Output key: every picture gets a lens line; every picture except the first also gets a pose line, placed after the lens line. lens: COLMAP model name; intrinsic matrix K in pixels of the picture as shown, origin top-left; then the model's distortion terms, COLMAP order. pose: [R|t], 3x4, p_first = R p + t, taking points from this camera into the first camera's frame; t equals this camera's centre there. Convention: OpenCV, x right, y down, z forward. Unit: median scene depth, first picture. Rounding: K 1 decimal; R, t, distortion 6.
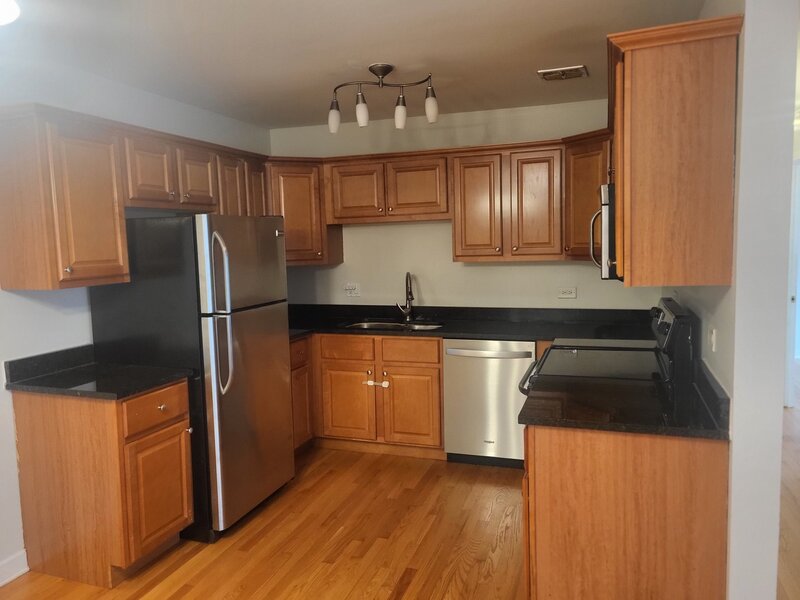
lens RADIAL K [[597.0, 0, 400.0], [0, 597.0, 300.0], [0, 0, 1]] dist [0.014914, -0.005788]
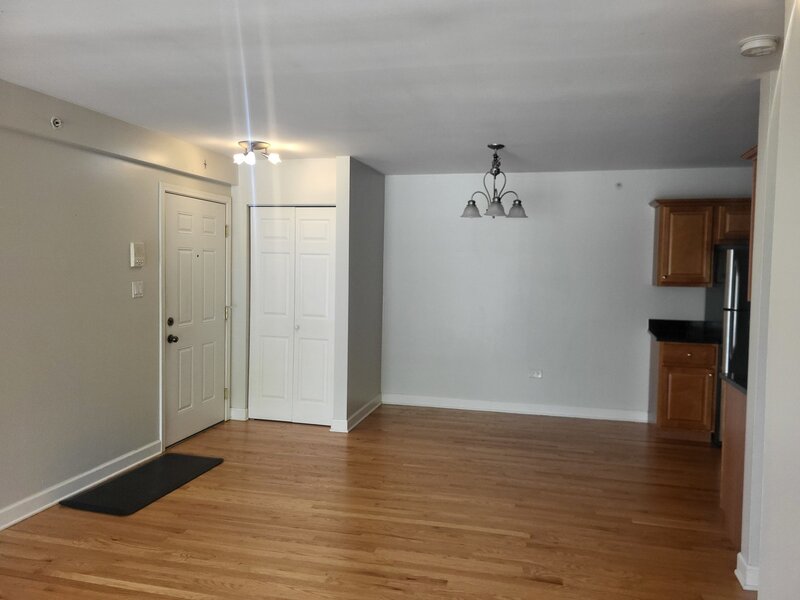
lens RADIAL K [[597.0, 0, 400.0], [0, 597.0, 300.0], [0, 0, 1]] dist [0.014914, -0.005788]
pose [[0.078118, 0.089680, -0.992902, 1.246737], [-0.119141, 0.989648, 0.080012, -0.025959], [0.989800, 0.112045, 0.087994, -0.057049]]
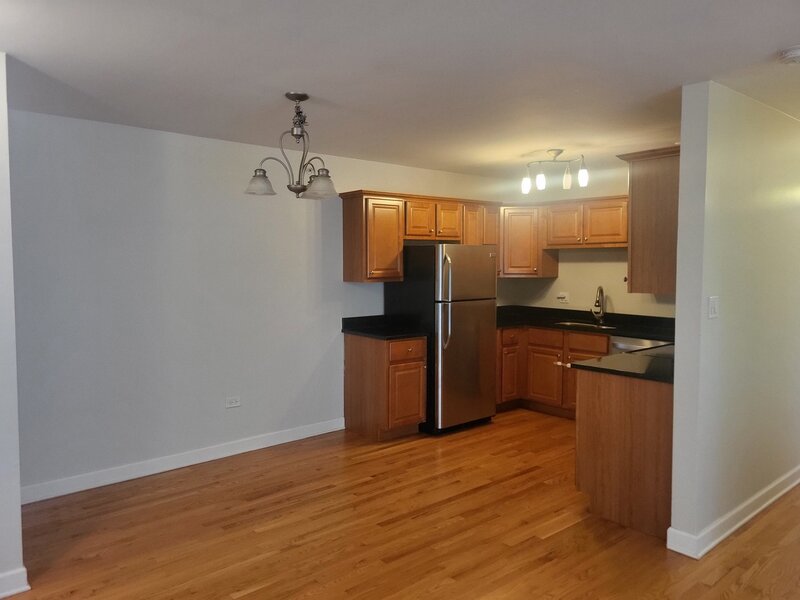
lens RADIAL K [[597.0, 0, 400.0], [0, 597.0, 300.0], [0, 0, 1]] dist [0.014914, -0.005788]
pose [[0.865879, 0.061441, -0.496466, 0.433621], [-0.074652, 0.997187, -0.006790, 0.039364], [0.494652, 0.042941, 0.868030, -0.556328]]
